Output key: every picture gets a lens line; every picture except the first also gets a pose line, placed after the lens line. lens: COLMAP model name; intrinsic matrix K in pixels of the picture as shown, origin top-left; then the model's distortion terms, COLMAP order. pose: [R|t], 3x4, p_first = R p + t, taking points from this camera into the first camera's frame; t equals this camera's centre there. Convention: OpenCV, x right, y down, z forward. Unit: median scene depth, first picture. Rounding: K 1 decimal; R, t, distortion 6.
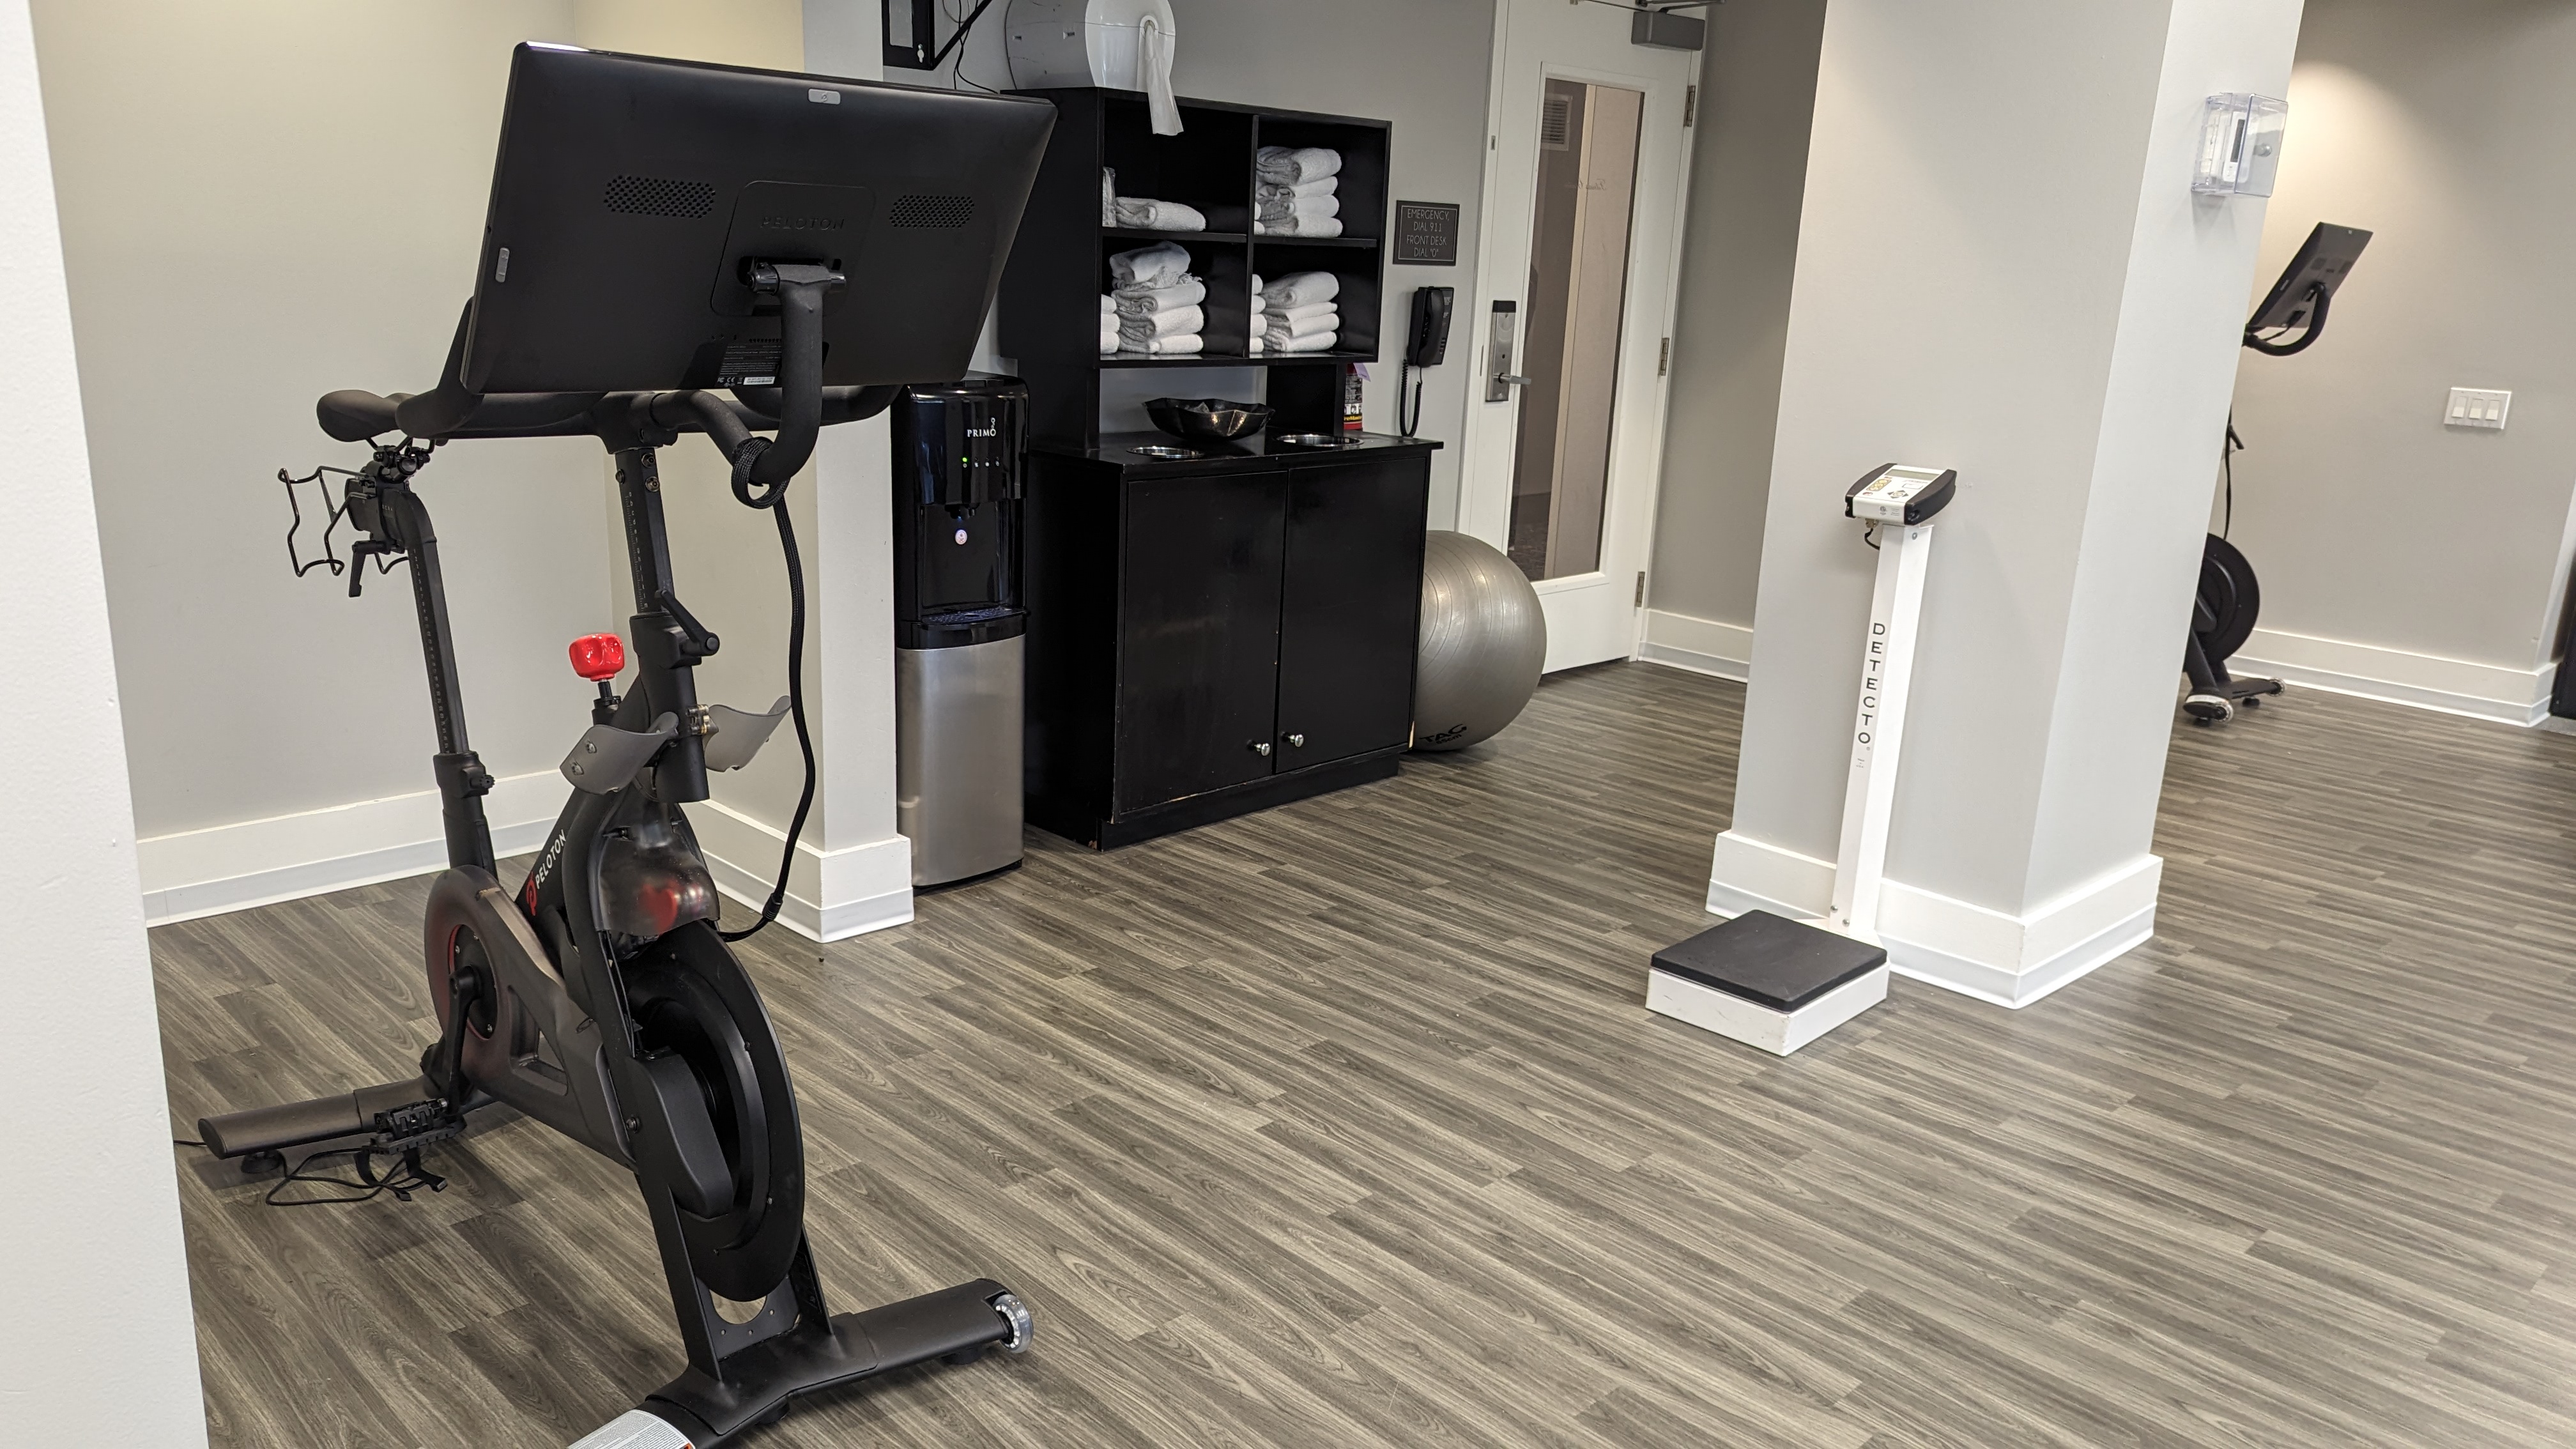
lens RADIAL K [[1808.2, 0, 1288.0], [0, 1808.2, 724.5], [0, 0, 1]] dist [0.040301, -0.002094]
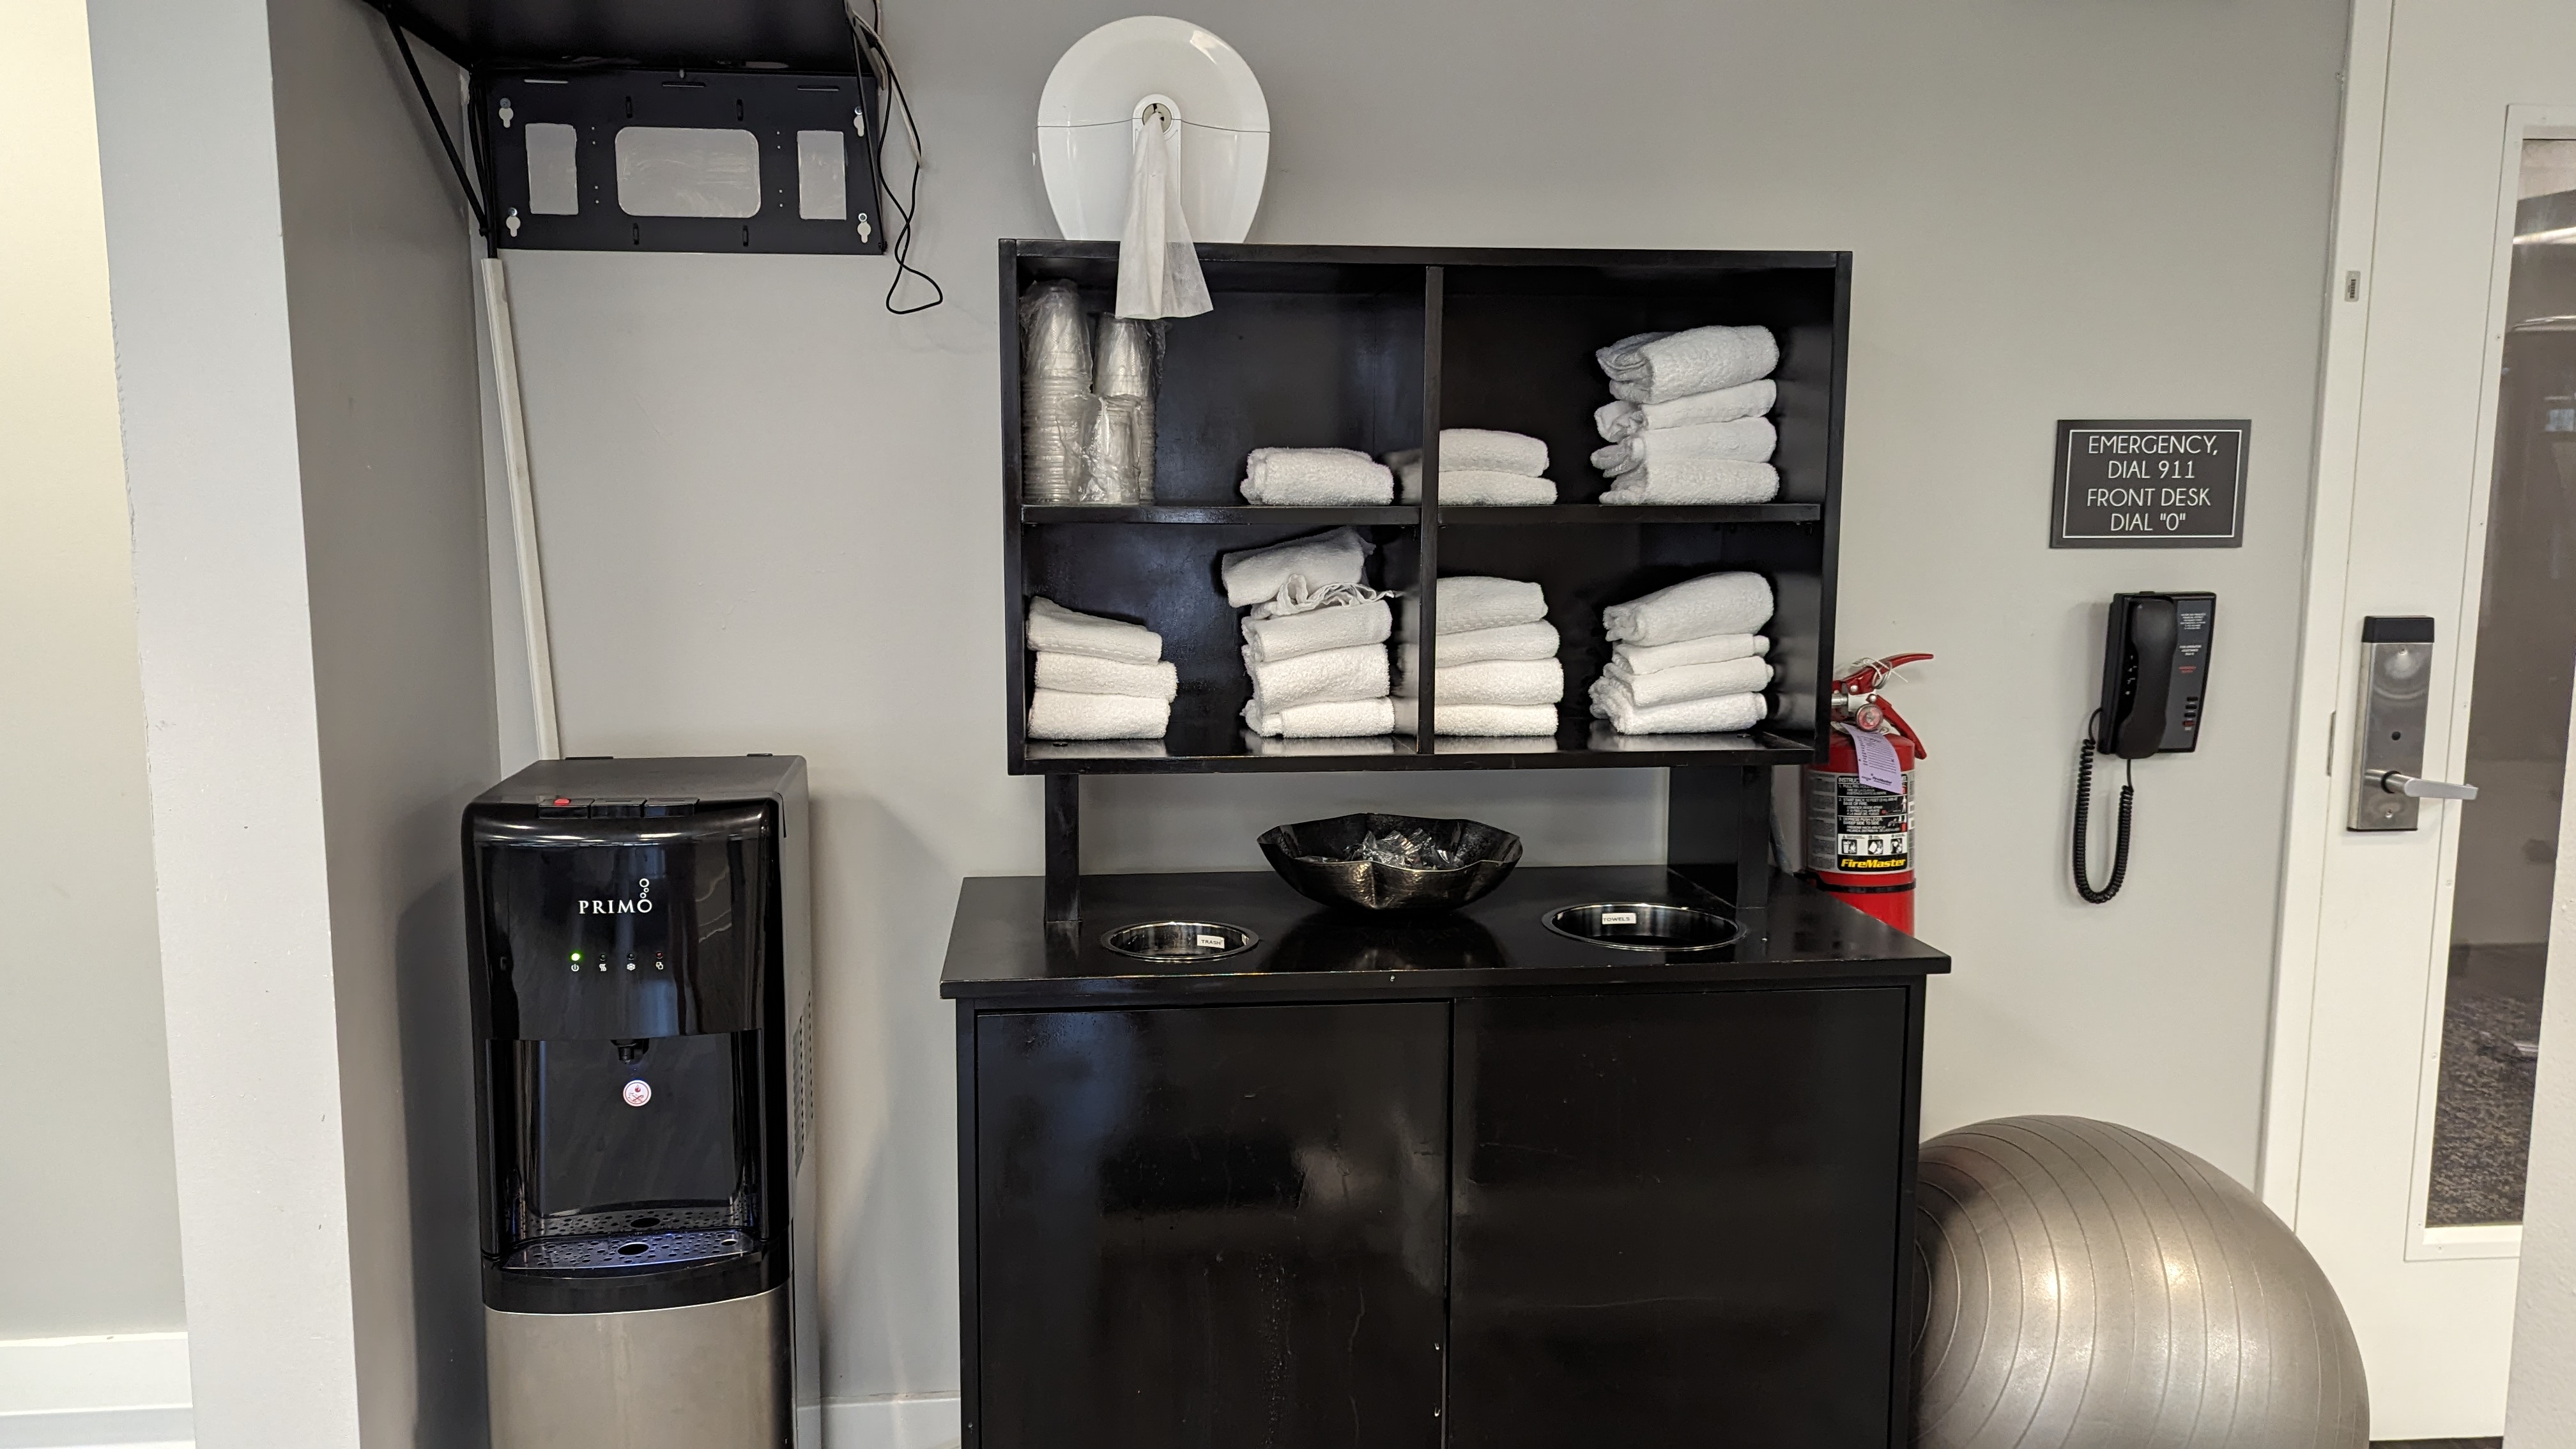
lens RADIAL K [[1808.2, 0, 1288.0], [0, 1808.2, 724.5], [0, 0, 1]] dist [0.040301, -0.002094]
pose [[0.767198, 0.040906, -0.640105, 0.236990], [-0.135637, 0.985742, -0.099573, -0.146215], [0.626905, 0.163214, 0.761808, 0.565946]]
